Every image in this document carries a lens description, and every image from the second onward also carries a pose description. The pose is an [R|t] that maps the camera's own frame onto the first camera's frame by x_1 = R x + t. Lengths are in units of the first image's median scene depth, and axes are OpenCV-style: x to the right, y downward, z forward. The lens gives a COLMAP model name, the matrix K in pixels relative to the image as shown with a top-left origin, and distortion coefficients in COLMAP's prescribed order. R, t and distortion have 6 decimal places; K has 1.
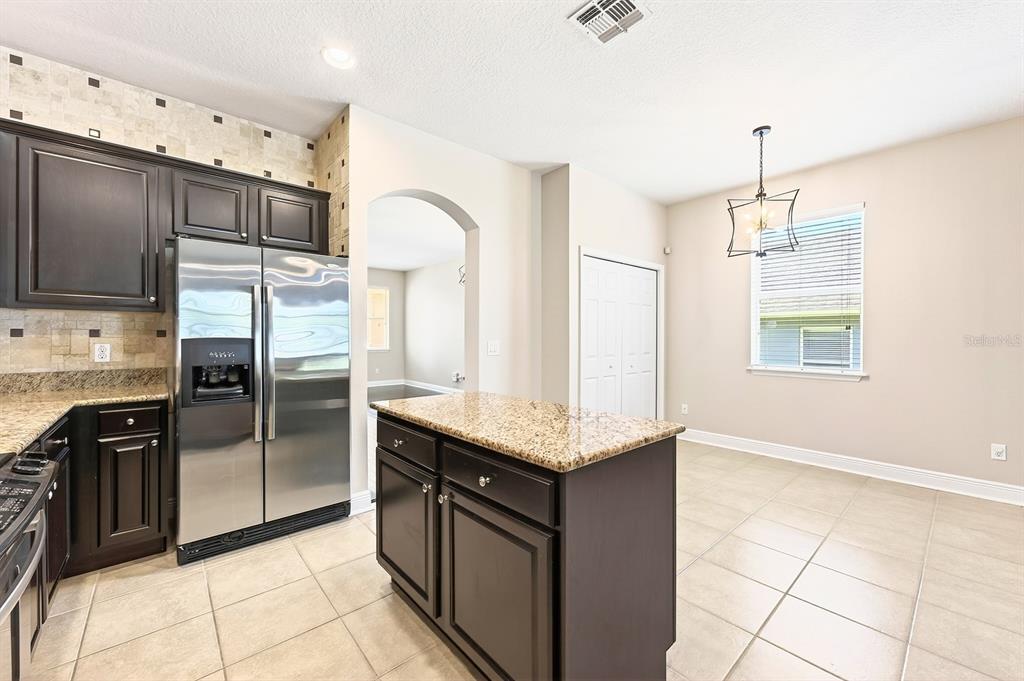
lens RADIAL K [[402.2, 0, 510.1], [0, 402.2, 338.7], [0, 0, 1]] dist [0.000642, 0.000565]
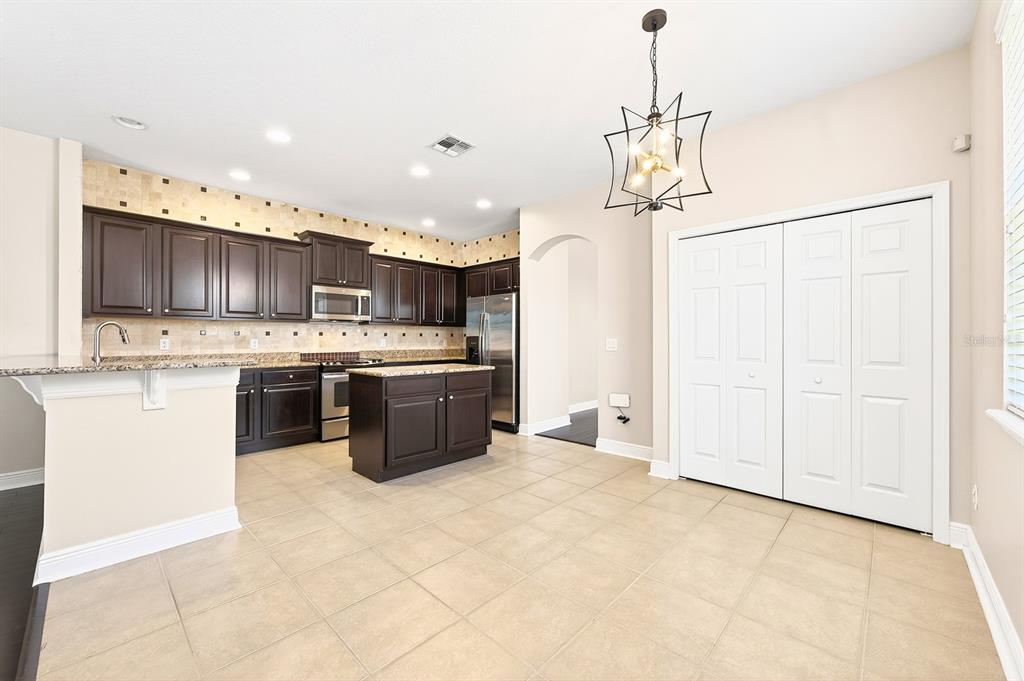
lens RADIAL K [[402.2, 0, 510.1], [0, 402.2, 338.7], [0, 0, 1]] dist [0.000642, 0.000565]
pose [[0.089177, -0.003270, -0.996010, 1.361910], [-0.007783, 0.999962, -0.003980, 0.014863], [0.995985, 0.008107, 0.089148, 0.761080]]
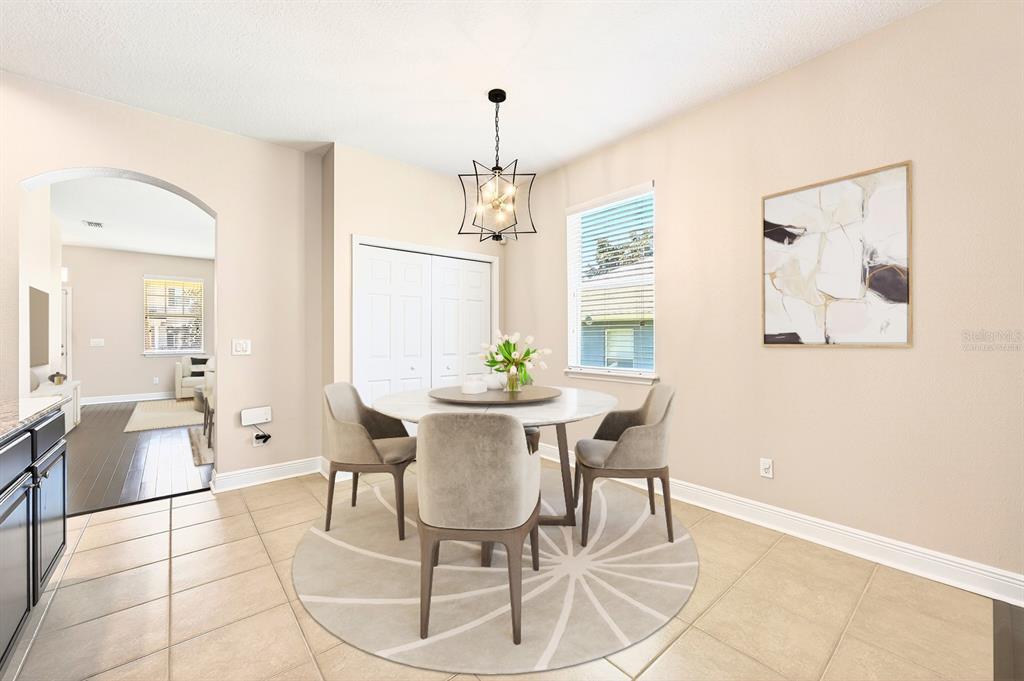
lens RADIAL K [[402.2, 0, 510.1], [0, 402.2, 338.7], [0, 0, 1]] dist [0.000642, 0.000565]
pose [[0.999757, -0.002590, -0.021878, 0.723664], [0.002440, 0.999973, -0.006878, 0.014240], [0.021895, 0.006823, 0.999737, 0.145858]]
